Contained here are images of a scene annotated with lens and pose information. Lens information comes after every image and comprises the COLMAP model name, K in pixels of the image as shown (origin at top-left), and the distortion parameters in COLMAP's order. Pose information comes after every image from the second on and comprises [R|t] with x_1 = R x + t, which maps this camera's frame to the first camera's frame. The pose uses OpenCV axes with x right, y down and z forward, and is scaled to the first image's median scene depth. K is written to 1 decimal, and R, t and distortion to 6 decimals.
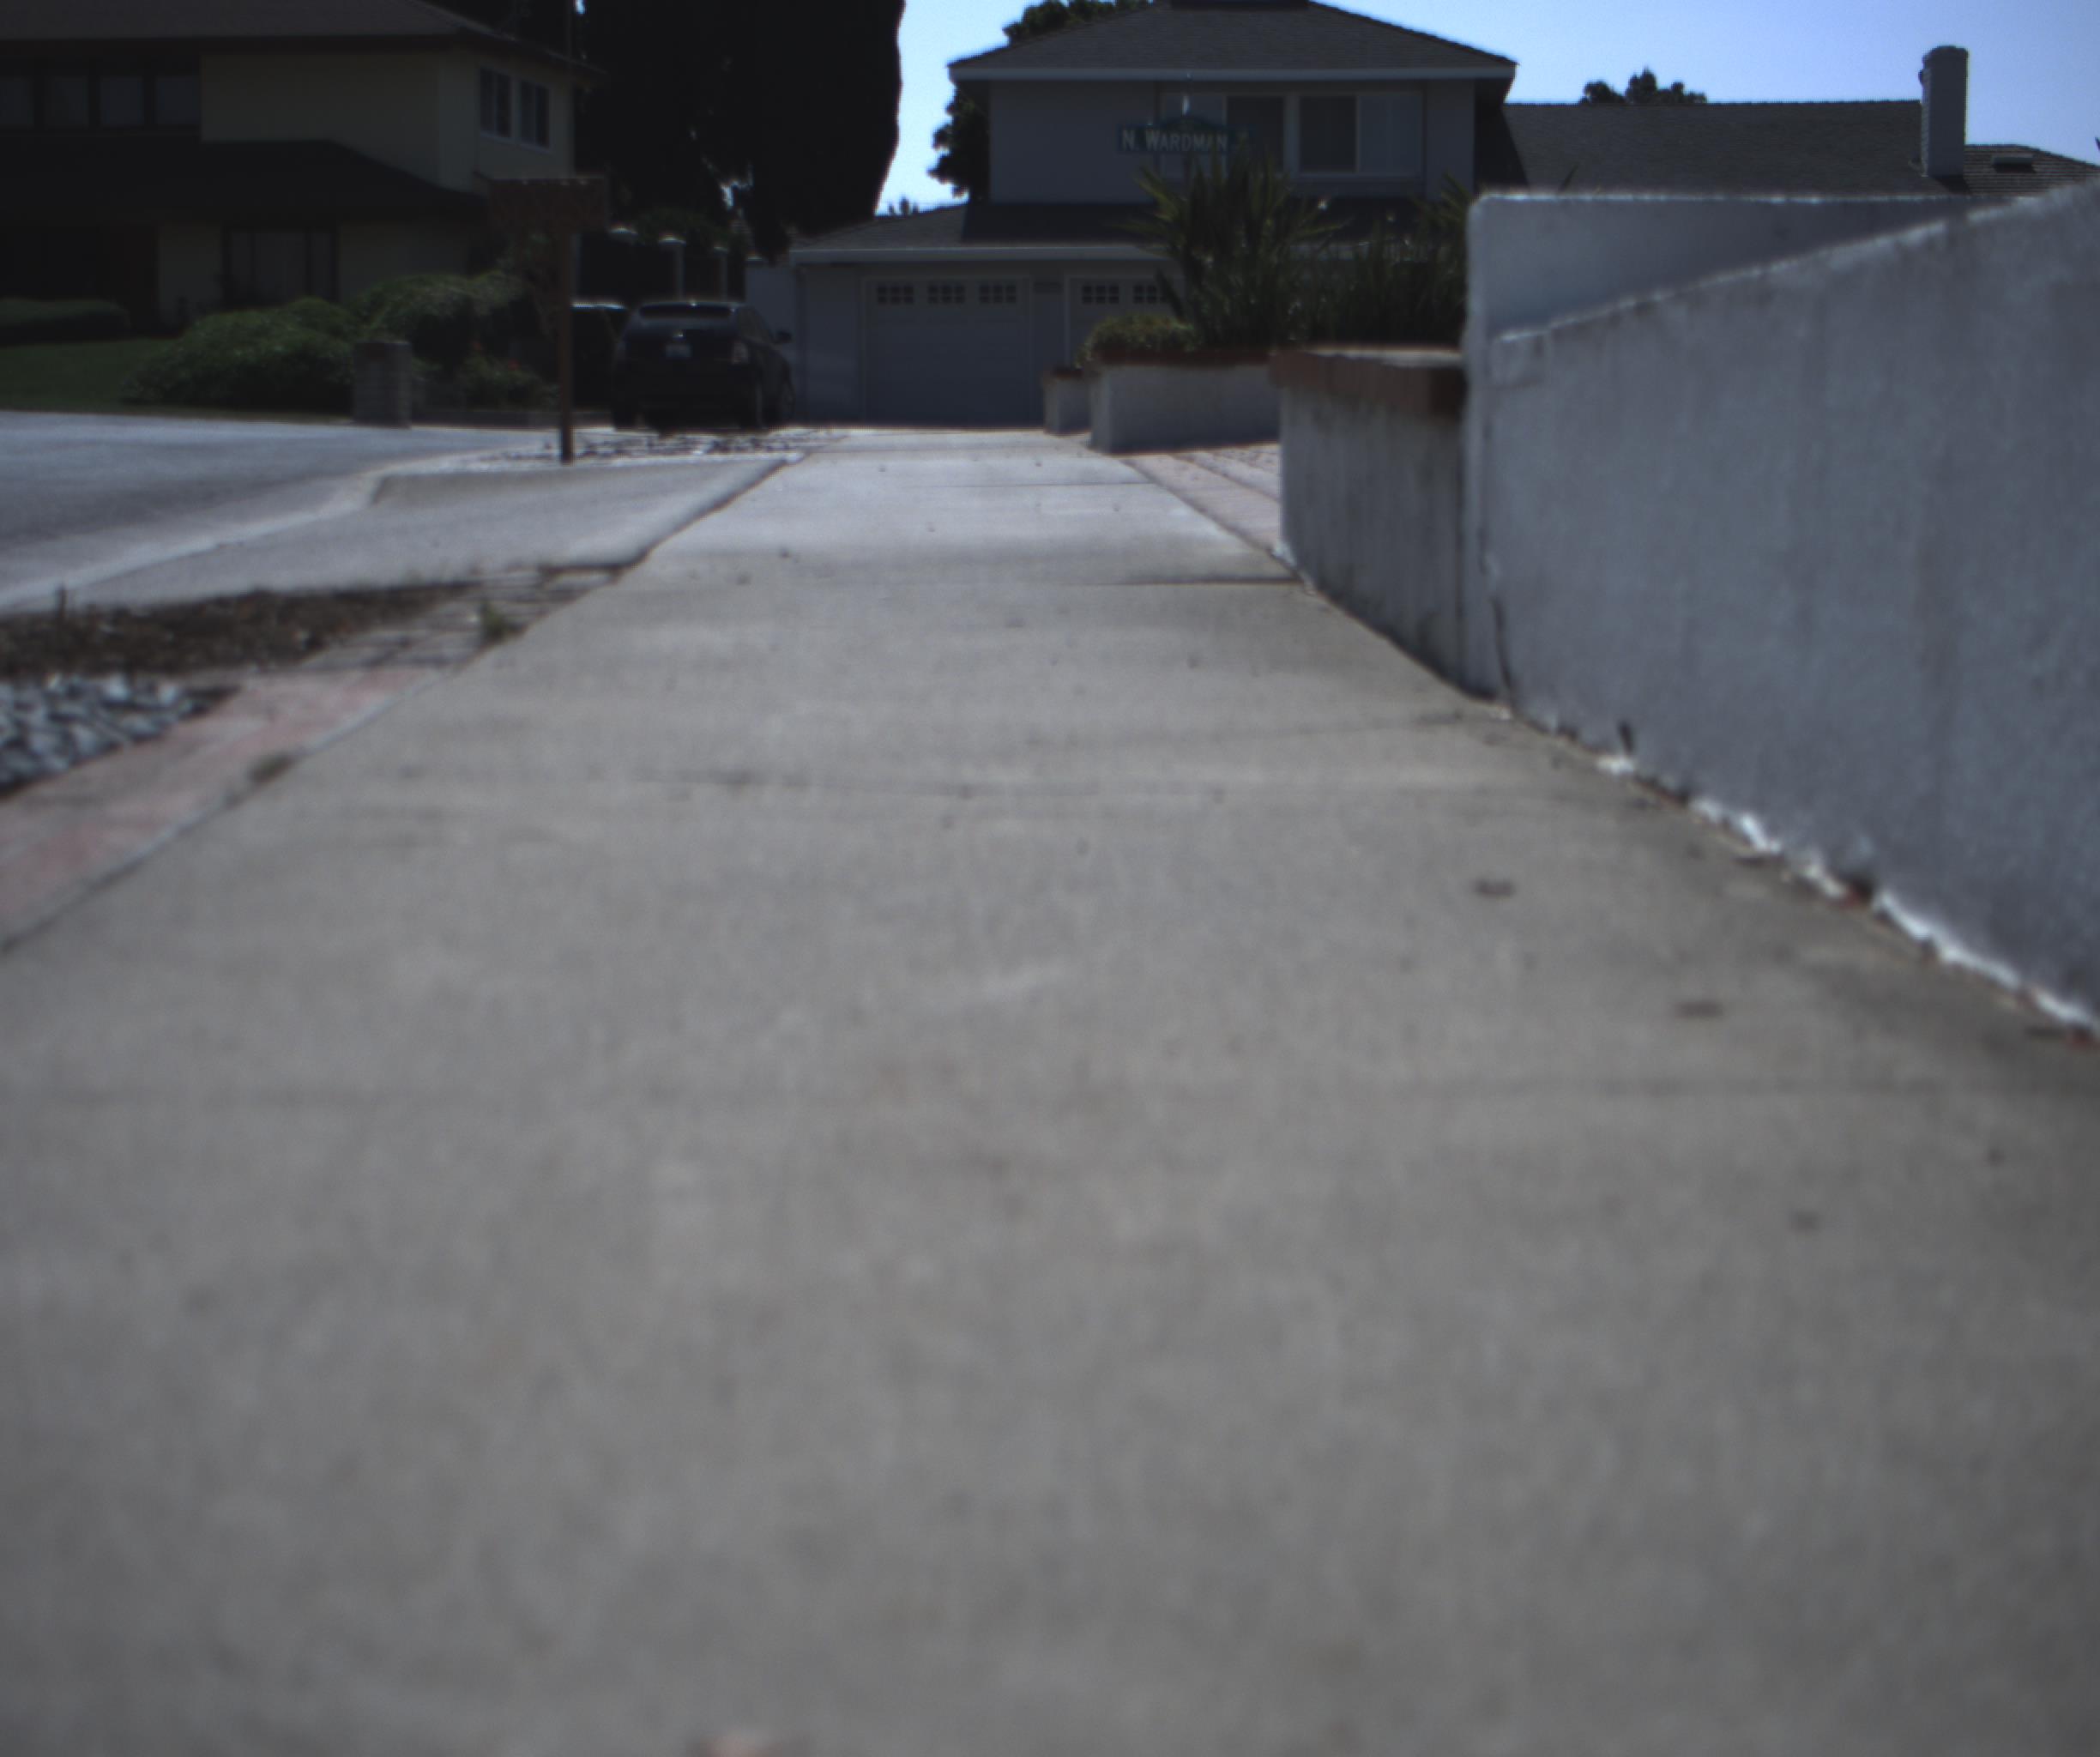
lens RADIAL K [[3922.8, 0, 1050.0], [0, 3922.8, 878.5], [0, 0, 1]] dist [-0.175973, 0.817276]
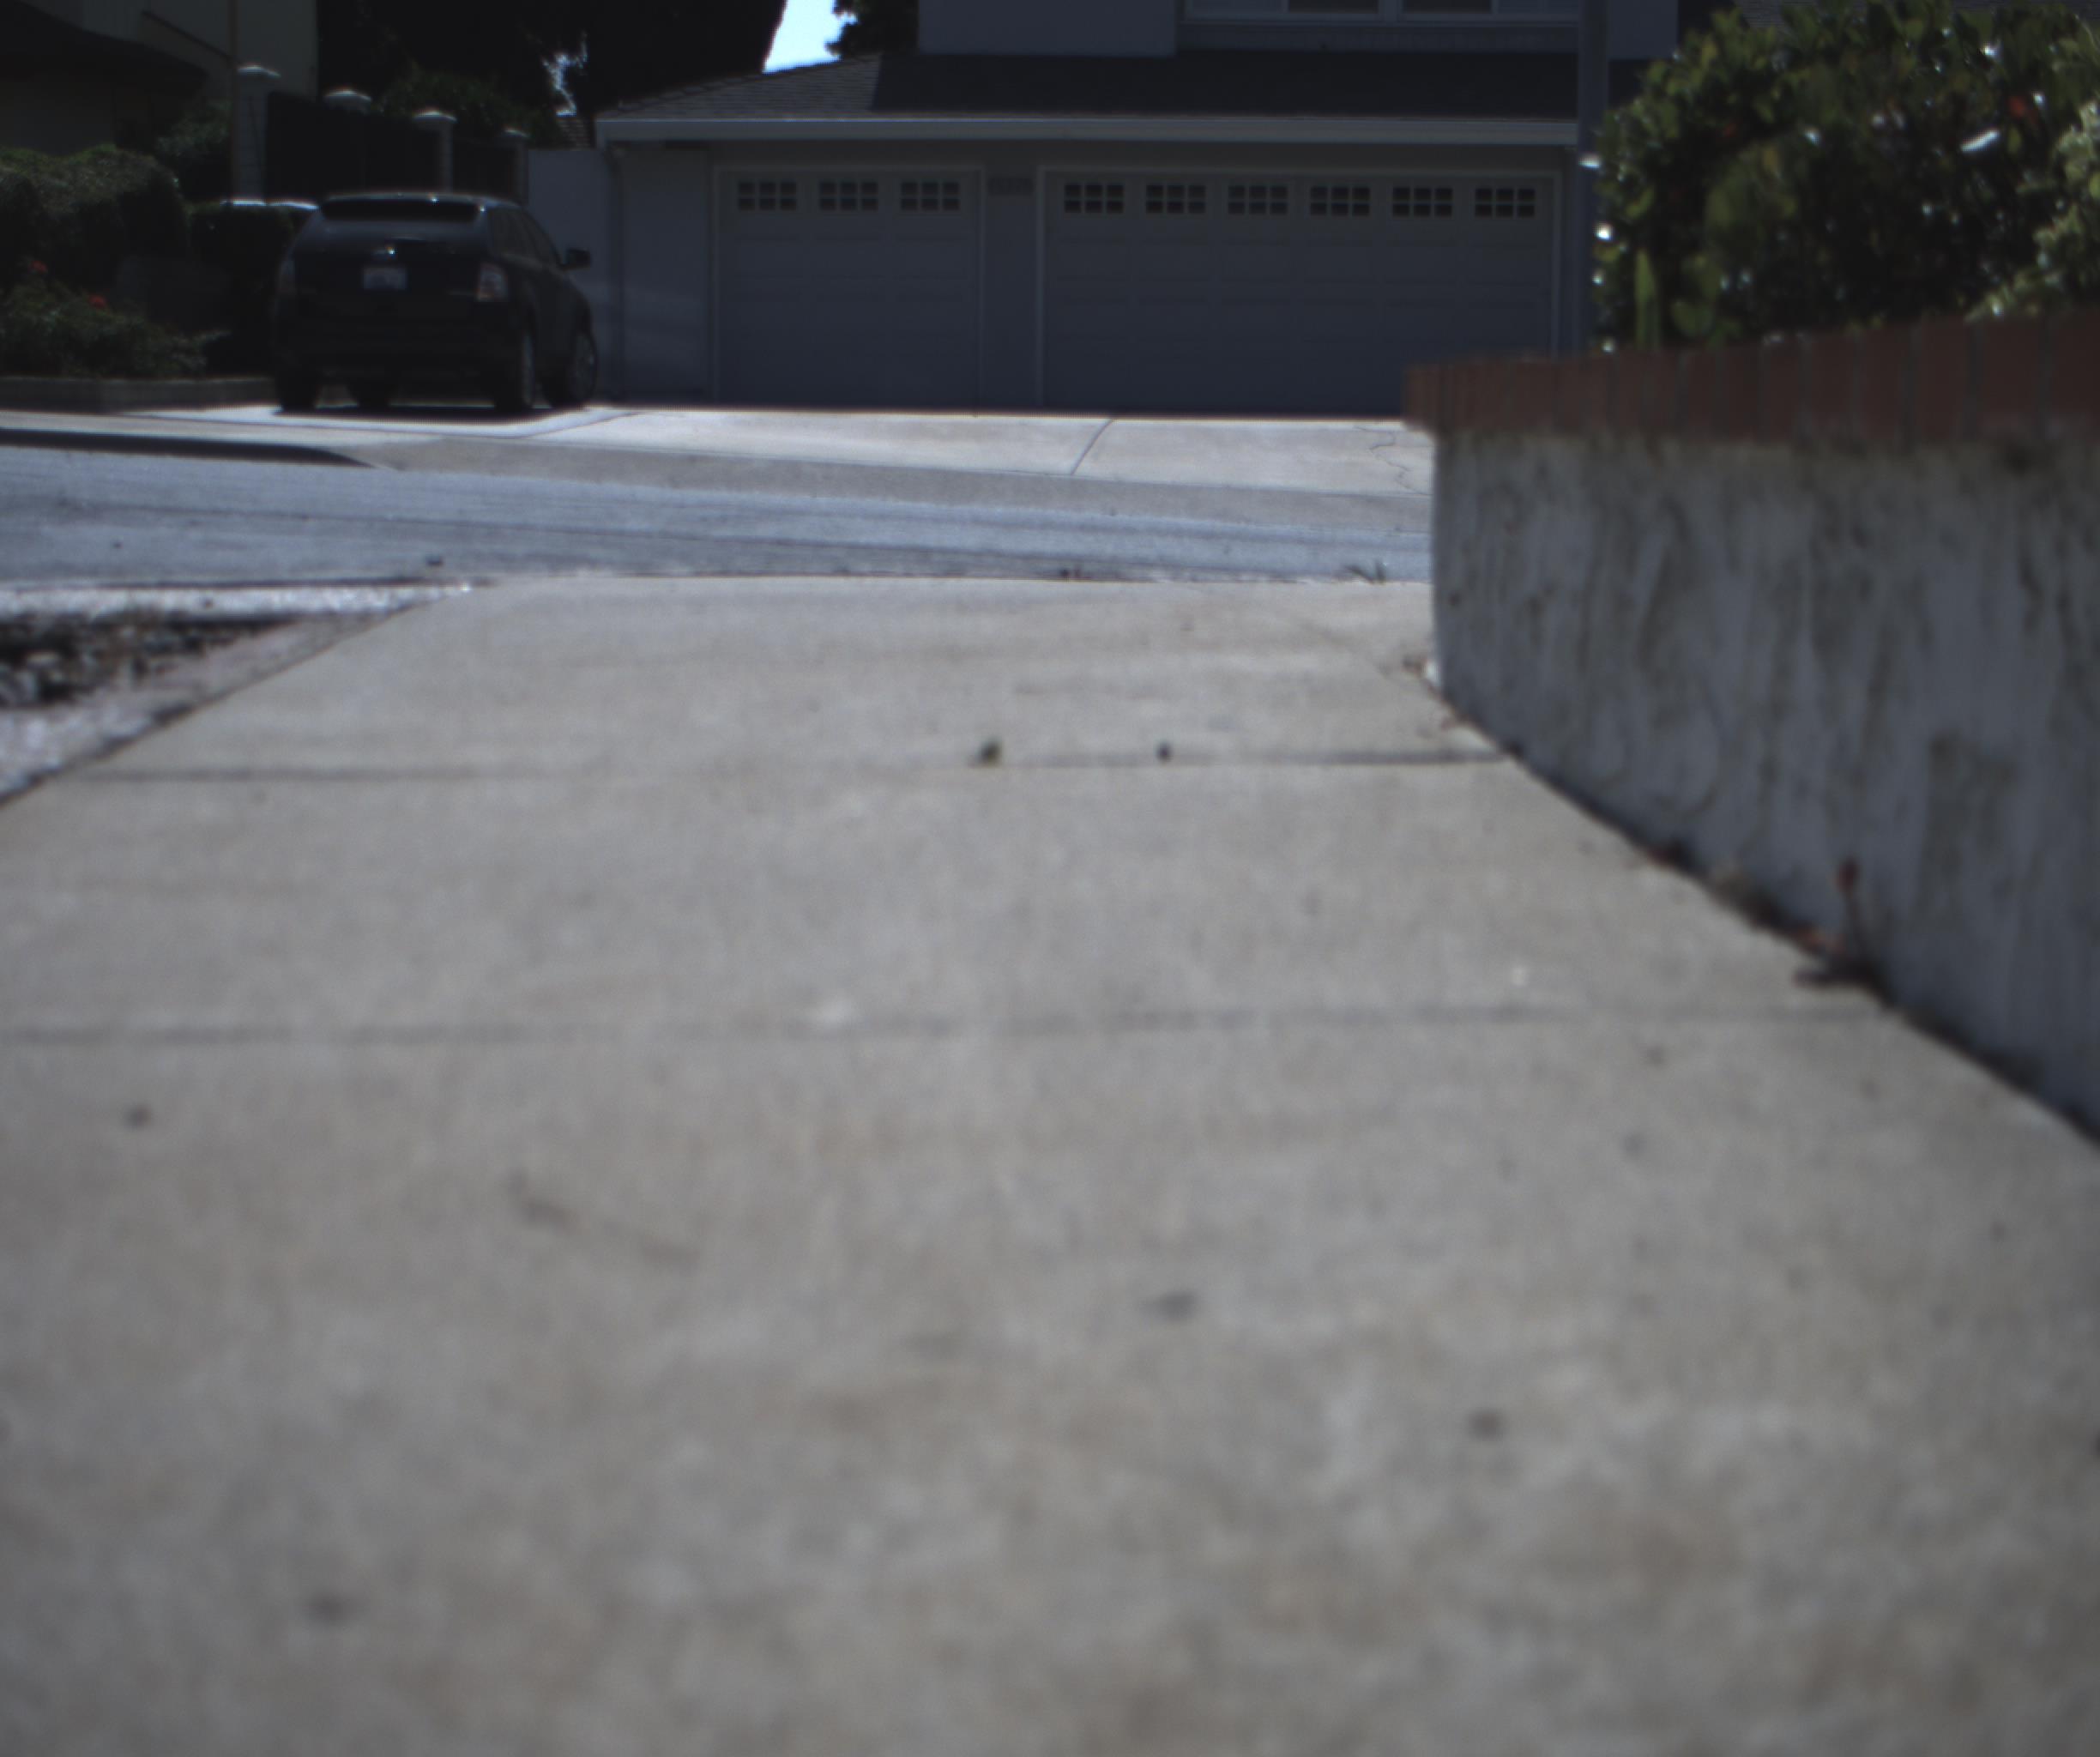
lens RADIAL K [[3922.8, 0, 1050.0], [0, 3922.8, 878.5], [0, 0, 1]] dist [-0.175973, 0.817276]
pose [[0.999669, 0.006996, 0.024743, -0.009121], [-0.007316, 0.999891, 0.012843, -0.049330], [-0.024650, -0.013020, 0.999611, 0.381240]]
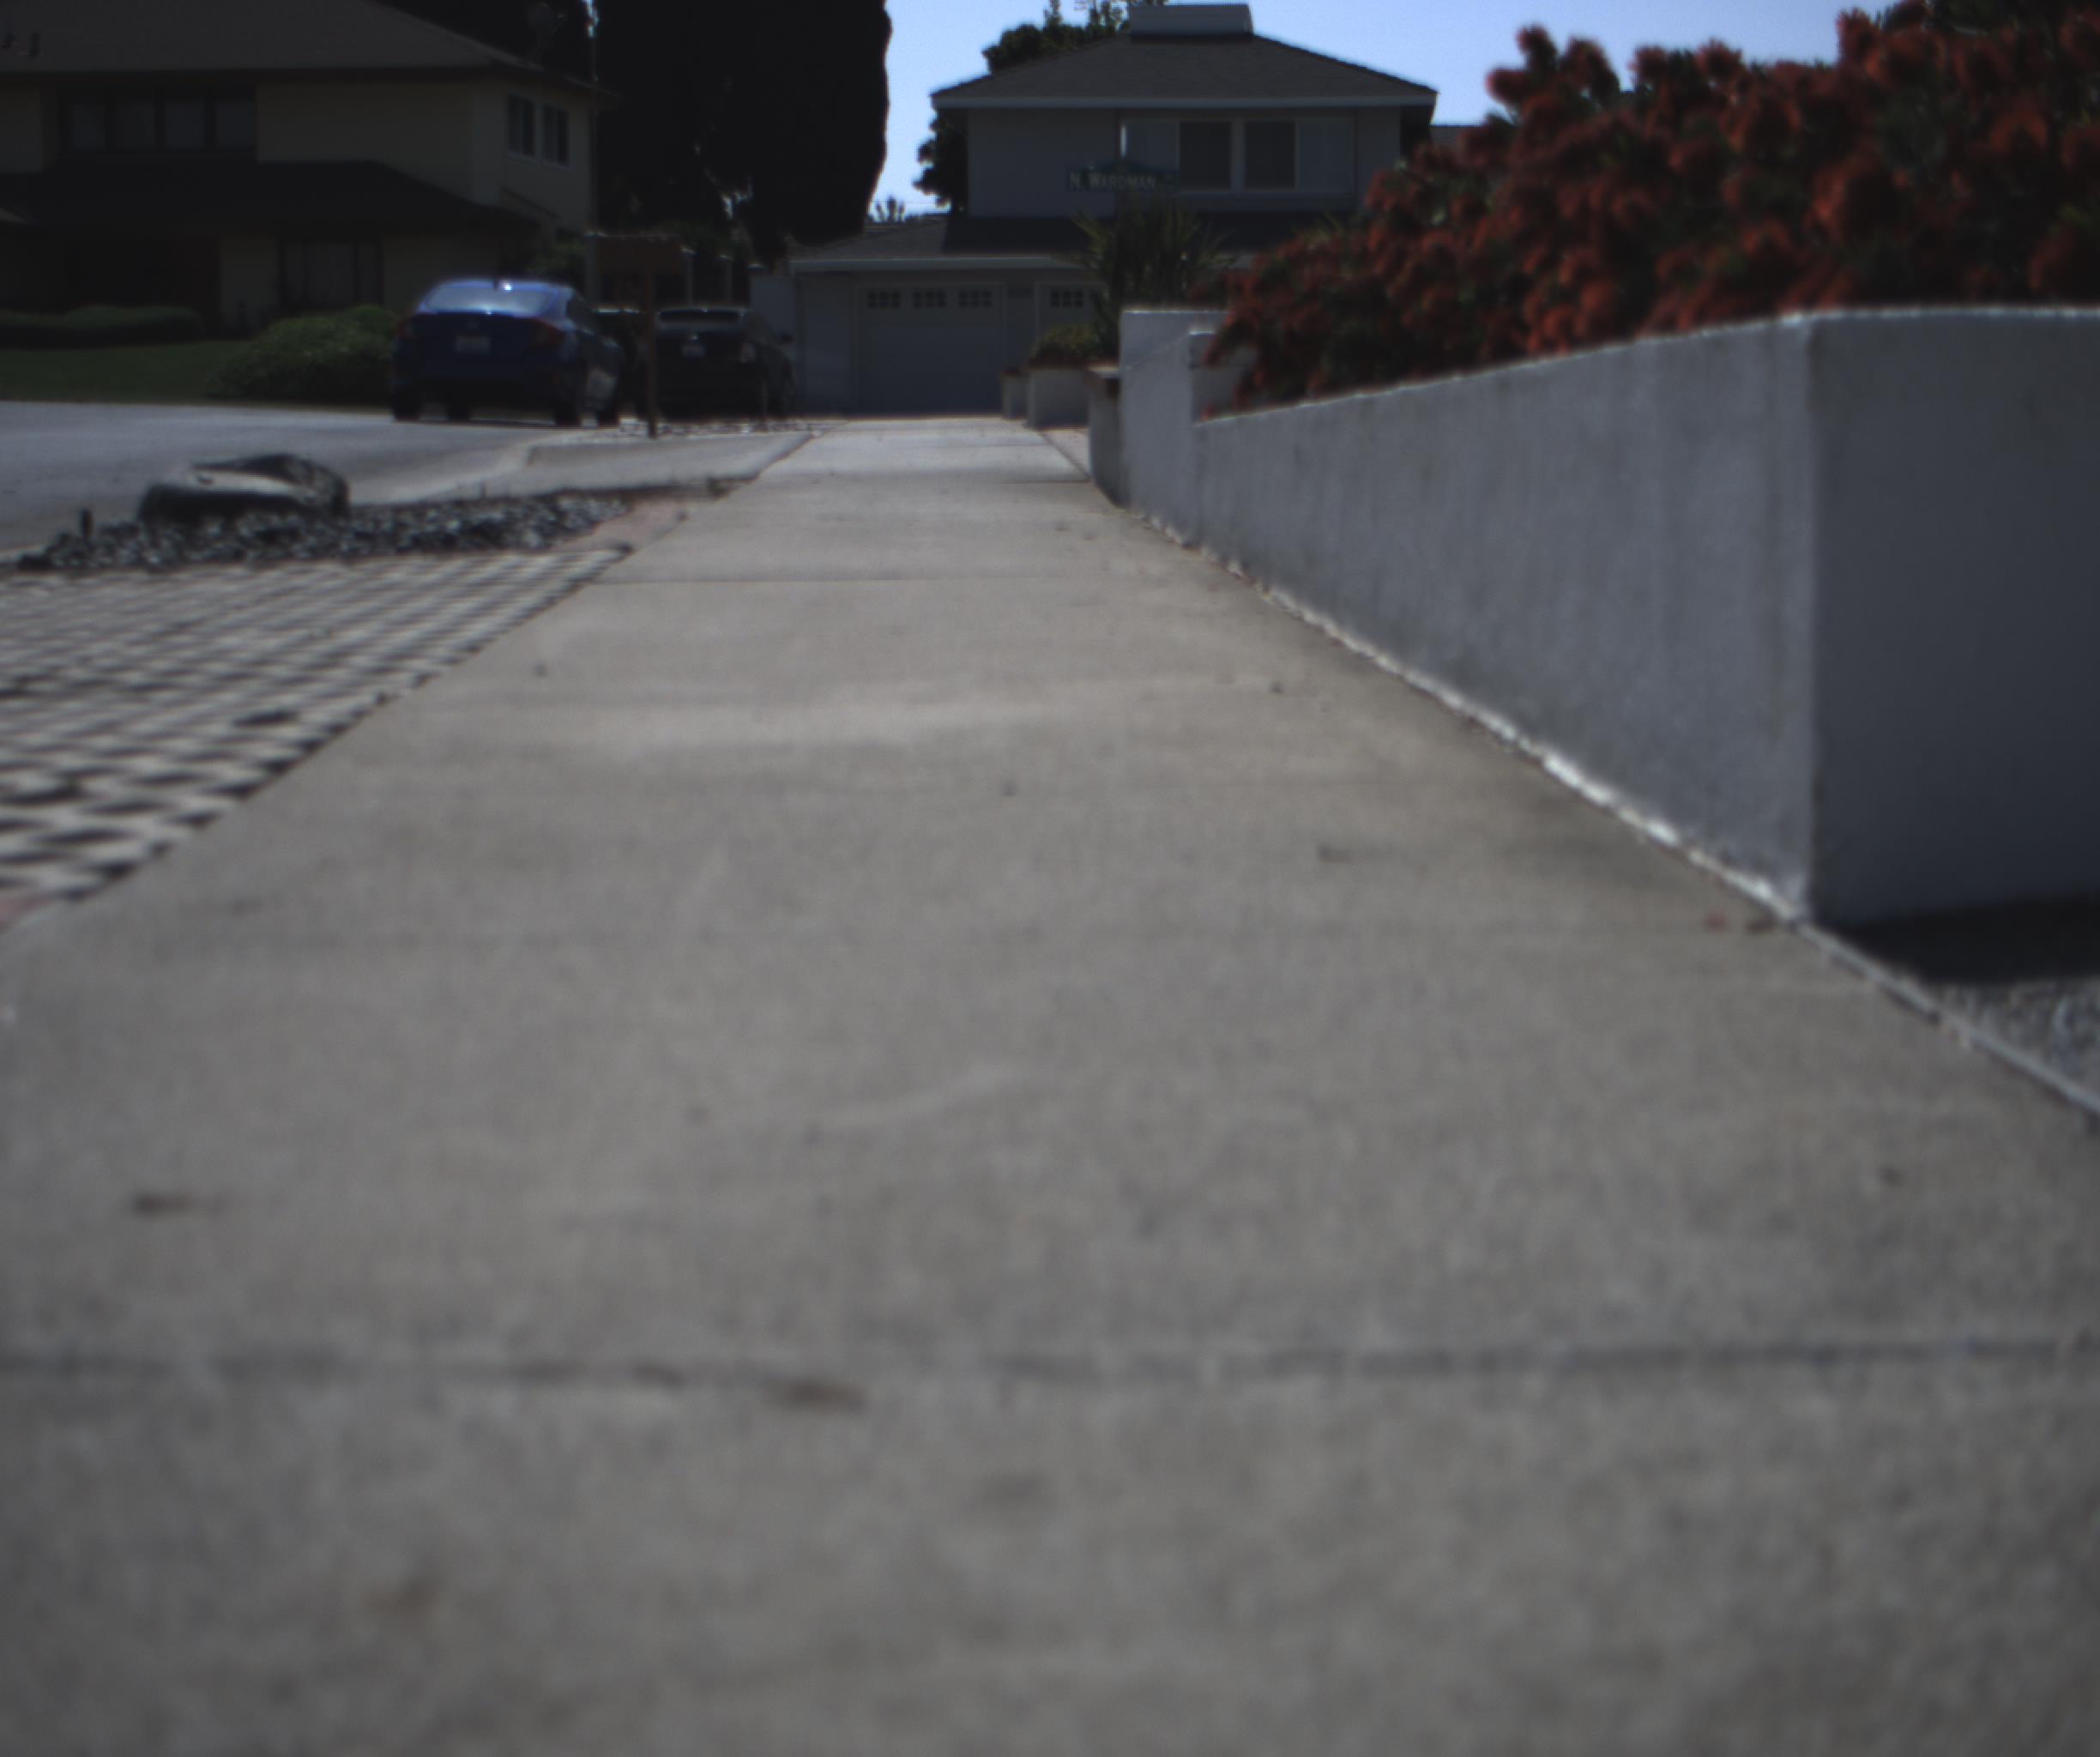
lens RADIAL K [[3922.8, 0, 1050.0], [0, 3922.8, 878.5], [0, 0, 1]] dist [-0.175973, 0.817276]
pose [[0.999992, -0.002671, 0.002903, 0.004513], [0.002666, 0.999995, 0.001598, 0.015520], [-0.002907, -0.001590, 0.999995, -0.126063]]
